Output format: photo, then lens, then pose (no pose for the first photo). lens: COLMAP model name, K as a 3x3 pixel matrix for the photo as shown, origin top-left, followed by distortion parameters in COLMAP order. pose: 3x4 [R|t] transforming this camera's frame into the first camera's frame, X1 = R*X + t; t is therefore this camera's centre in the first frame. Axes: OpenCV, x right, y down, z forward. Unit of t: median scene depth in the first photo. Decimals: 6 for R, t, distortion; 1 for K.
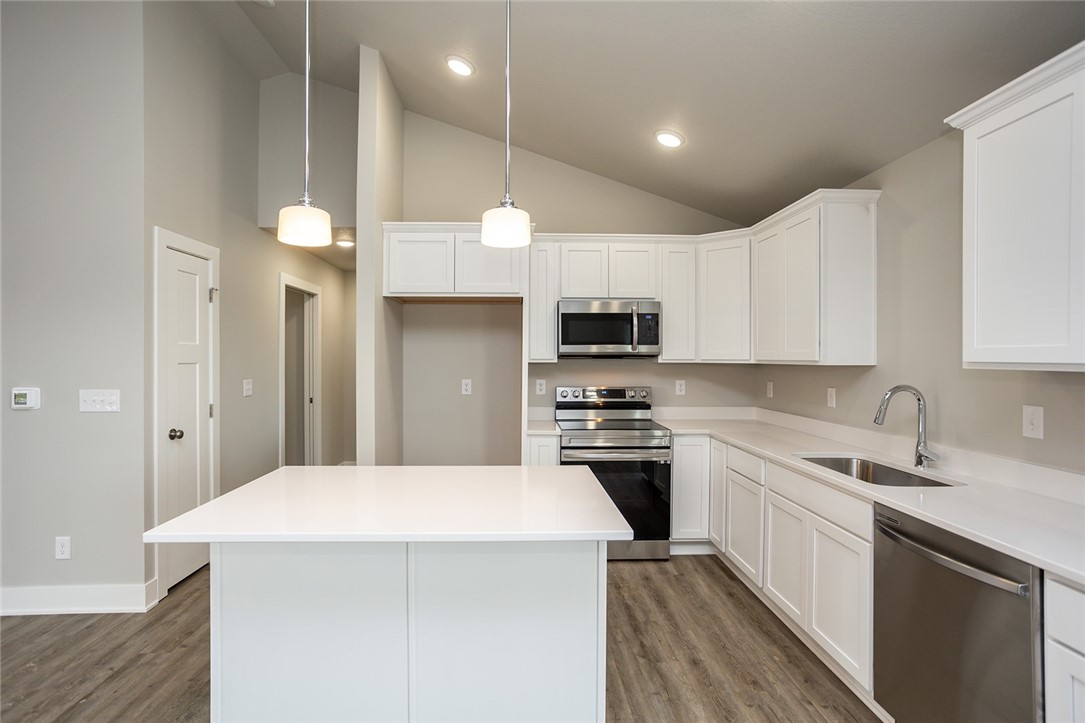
lens RADIAL K [[546.6, 0, 529.8], [0, 546.6, 351.5], [0, 0, 1]] dist [-0.037672, 0.020837]
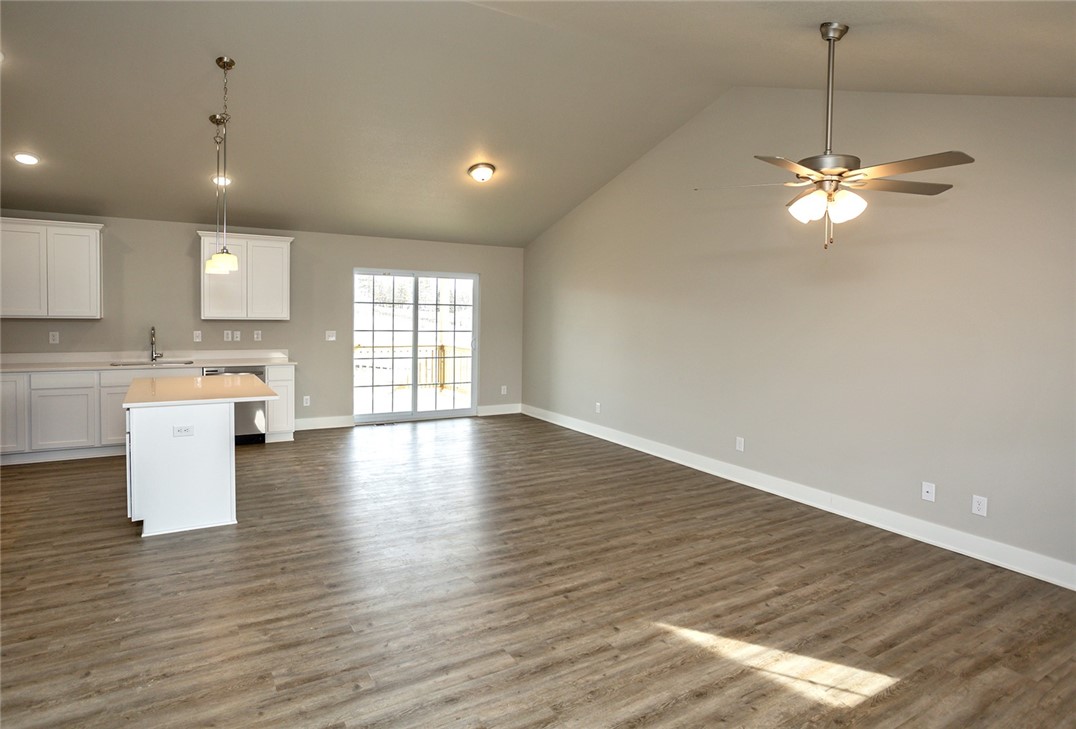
lens RADIAL K [[612.1, 0, 525.8], [0, 612.1, 338.6], [0, 0, 1]] dist [-0.044283, 0.017992]
pose [[-0.484830, -0.057642, 0.872707, -1.573872], [-0.029745, 0.998335, 0.049415, -0.039146], [-0.874103, -0.002001, -0.485737, 0.588396]]
